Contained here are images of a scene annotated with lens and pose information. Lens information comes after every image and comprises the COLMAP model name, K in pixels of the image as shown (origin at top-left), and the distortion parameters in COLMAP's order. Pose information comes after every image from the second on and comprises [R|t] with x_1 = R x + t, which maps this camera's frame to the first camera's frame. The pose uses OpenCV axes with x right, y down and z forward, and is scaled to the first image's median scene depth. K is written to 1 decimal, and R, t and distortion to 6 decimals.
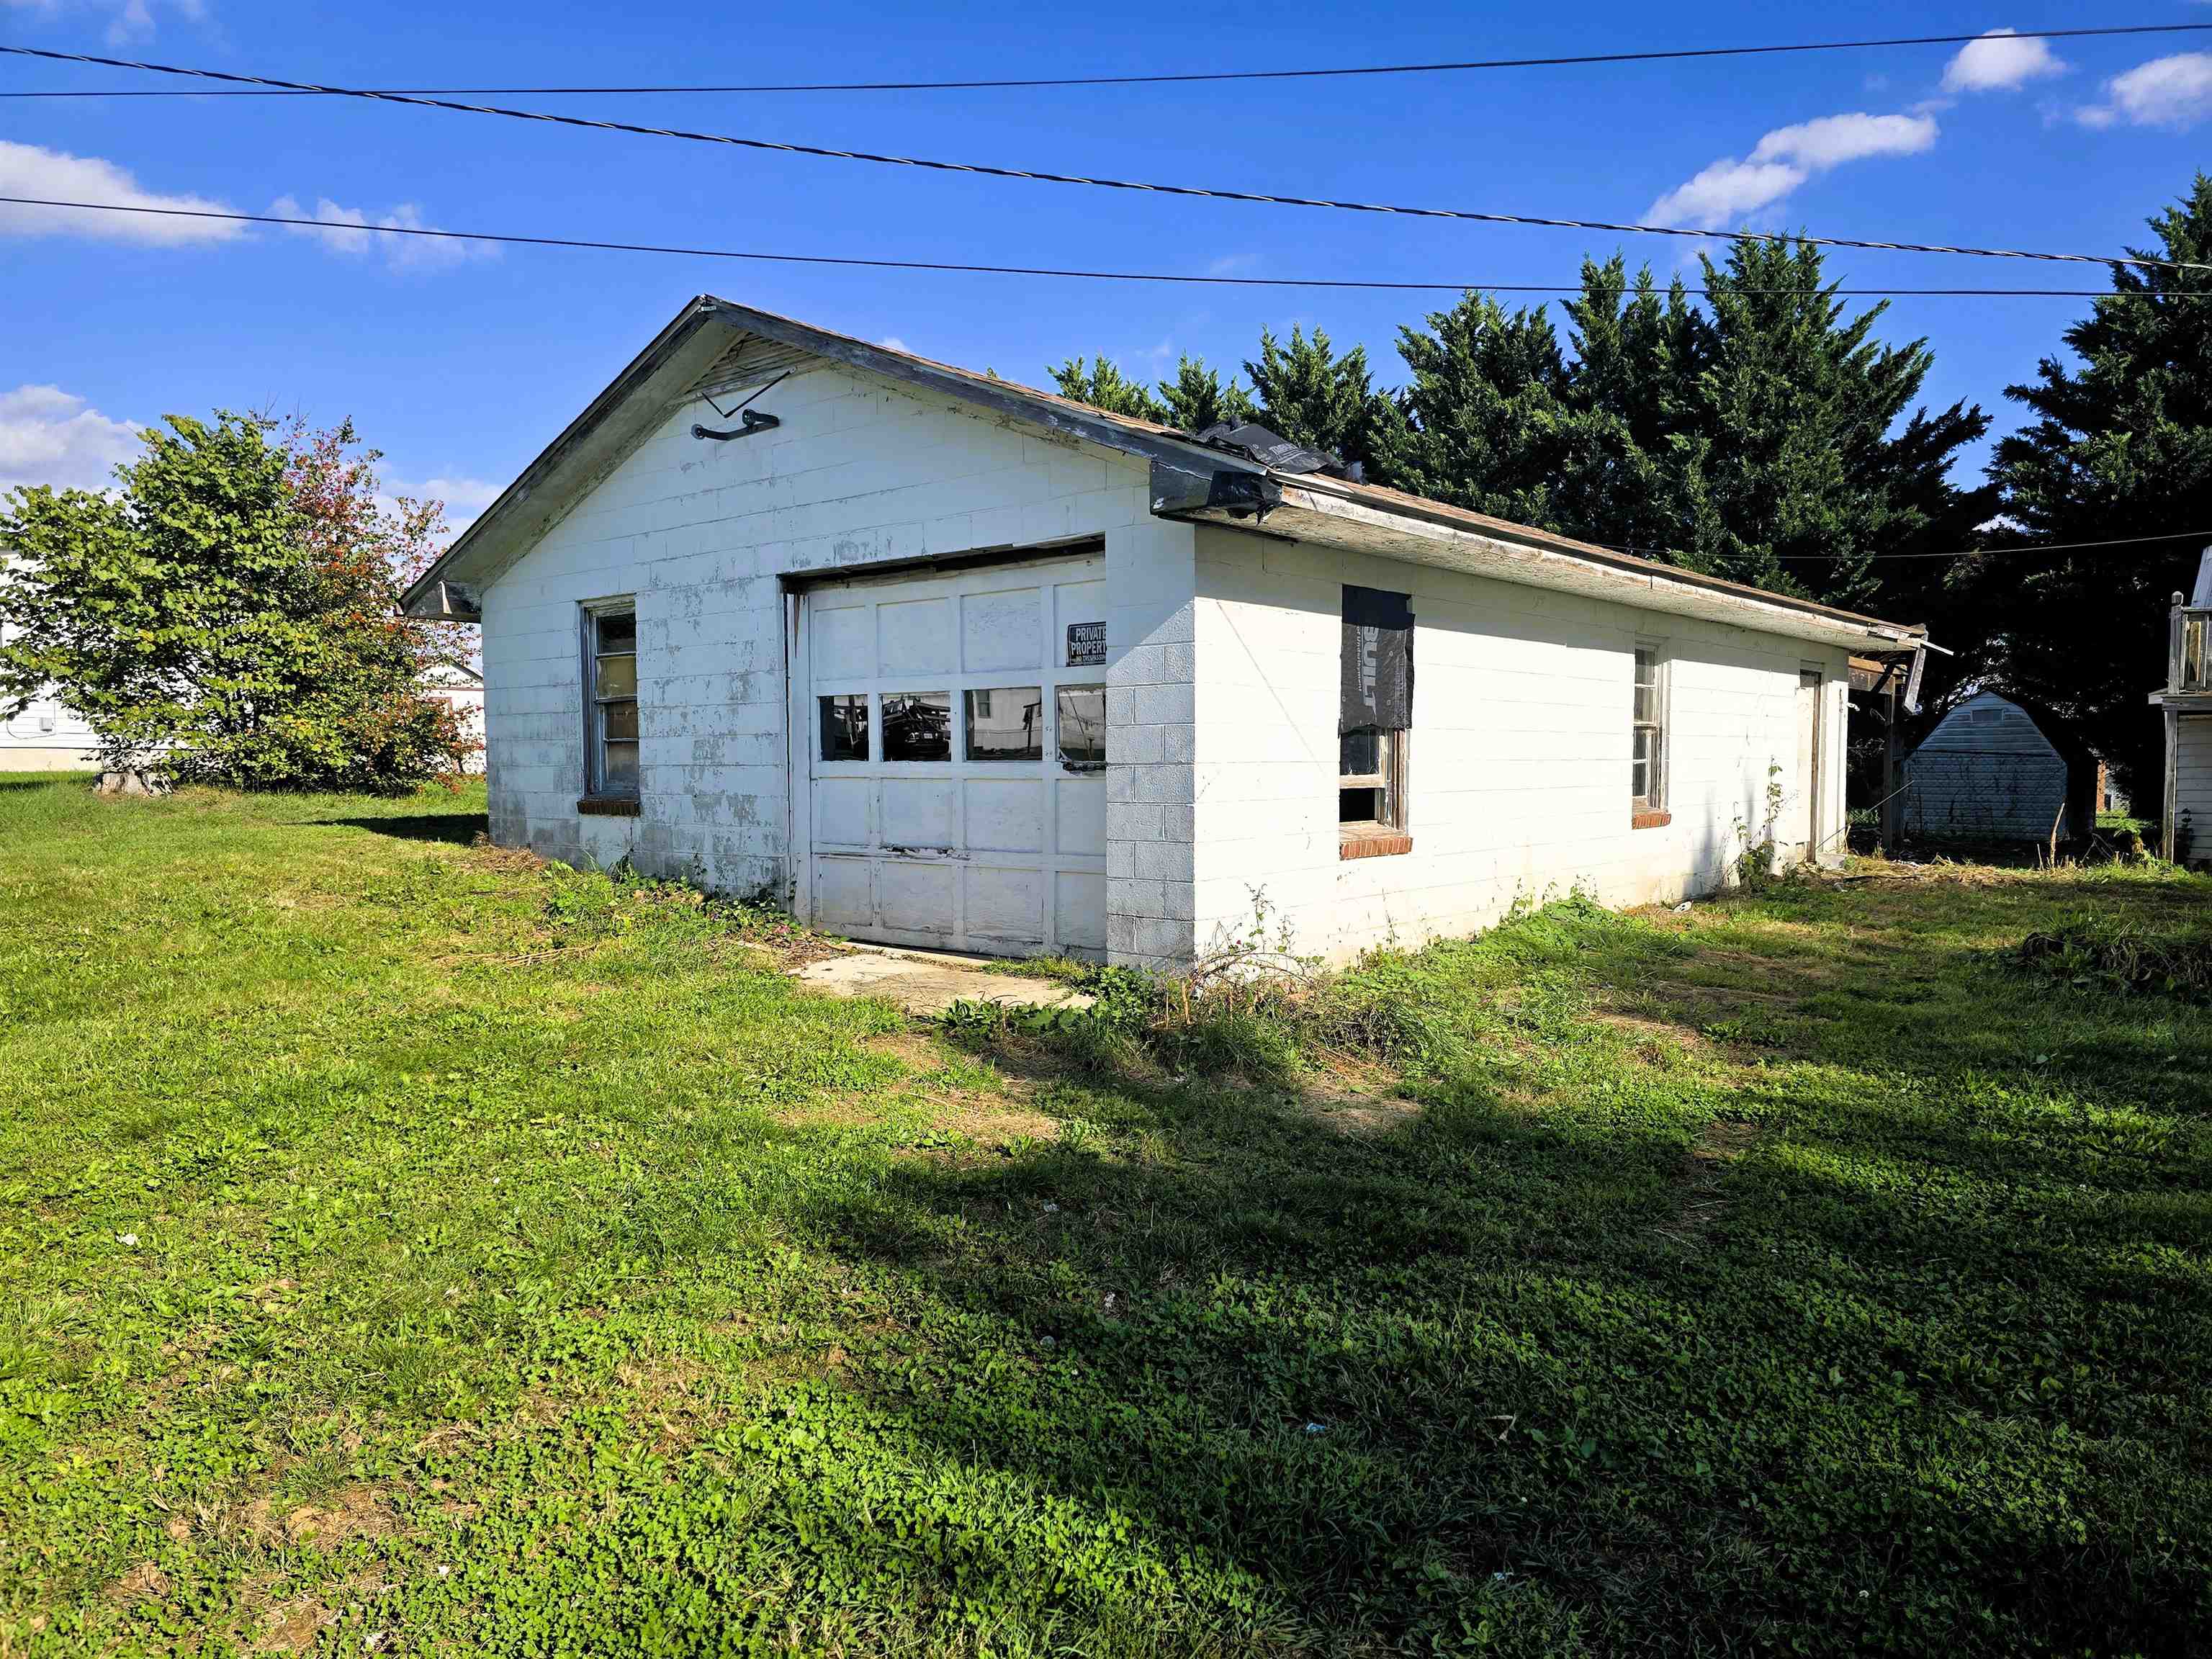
lens RADIAL K [[1481.8, 0, 1121.7], [0, 1481.8, 846.2], [0, 0, 1]] dist [0.064206, -0.056313]
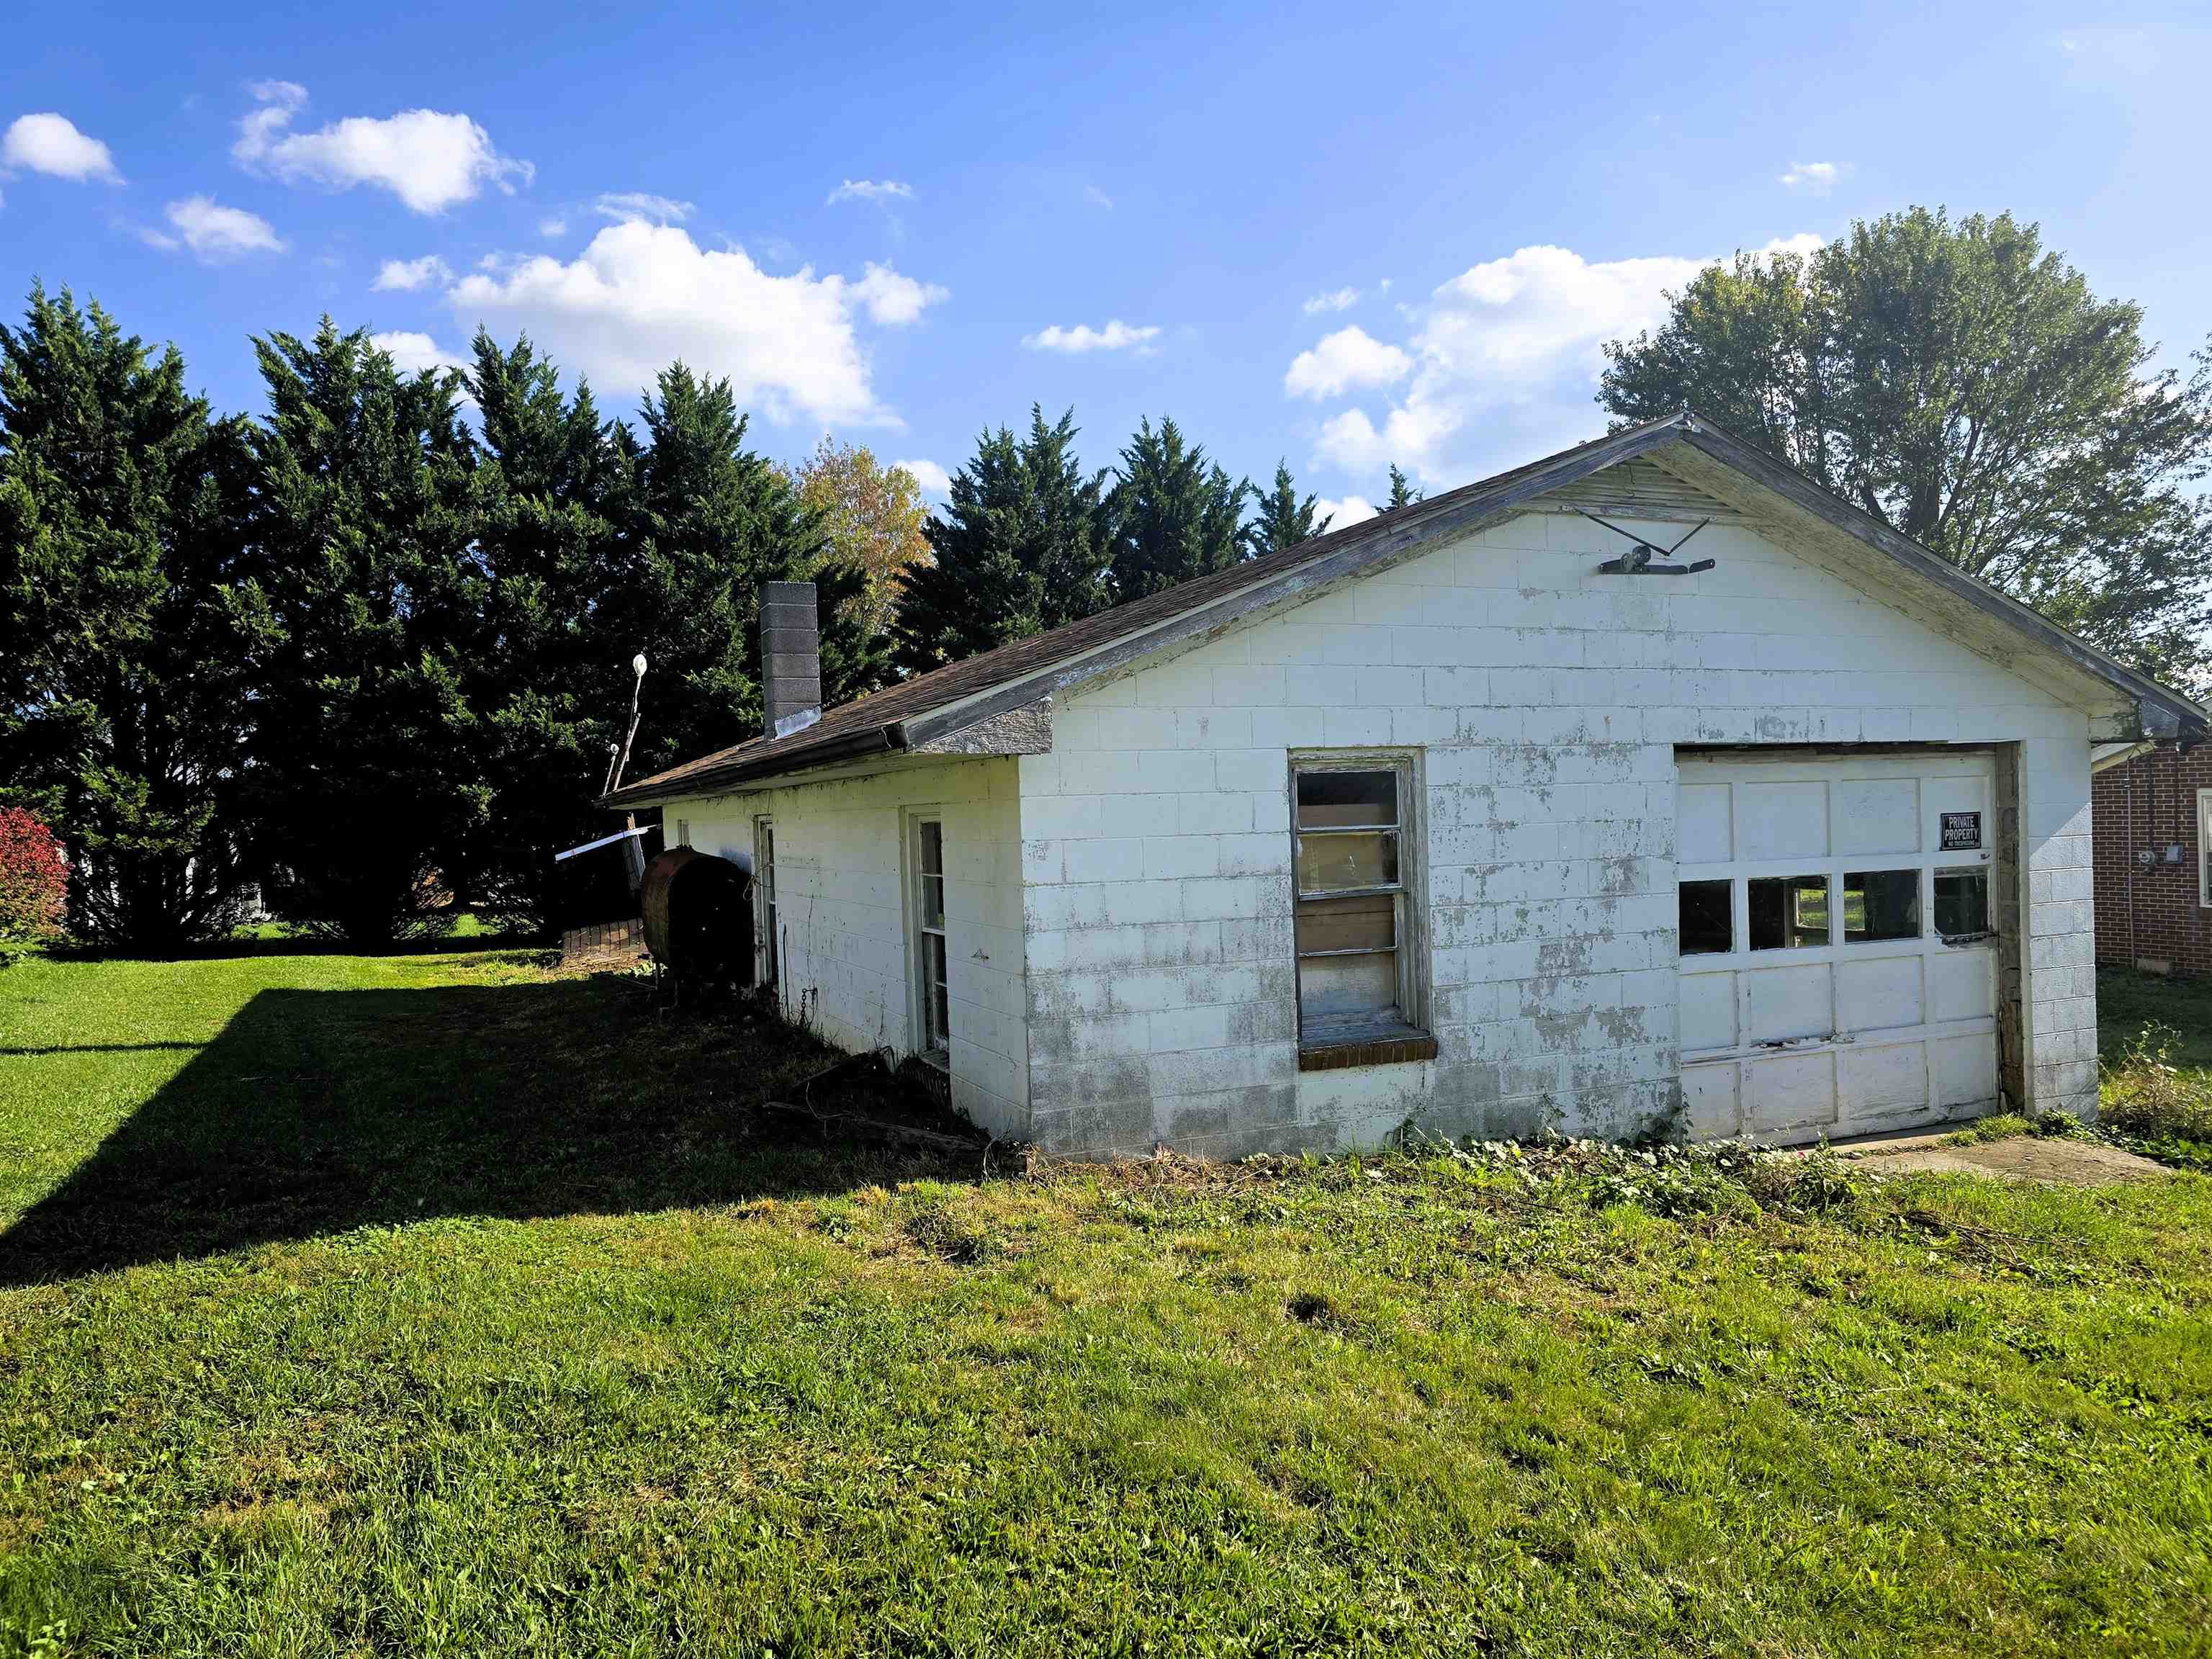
lens RADIAL K [[1481.8, 0, 1114.5], [0, 1481.8, 814.3], [0, 0, 1]] dist [0.064206, -0.056313]
pose [[0.452428, -0.020278, 0.891570, -1.099236], [0.068664, 0.997566, -0.012154, -0.148365], [-0.889154, 0.066718, 0.452719, 0.869528]]
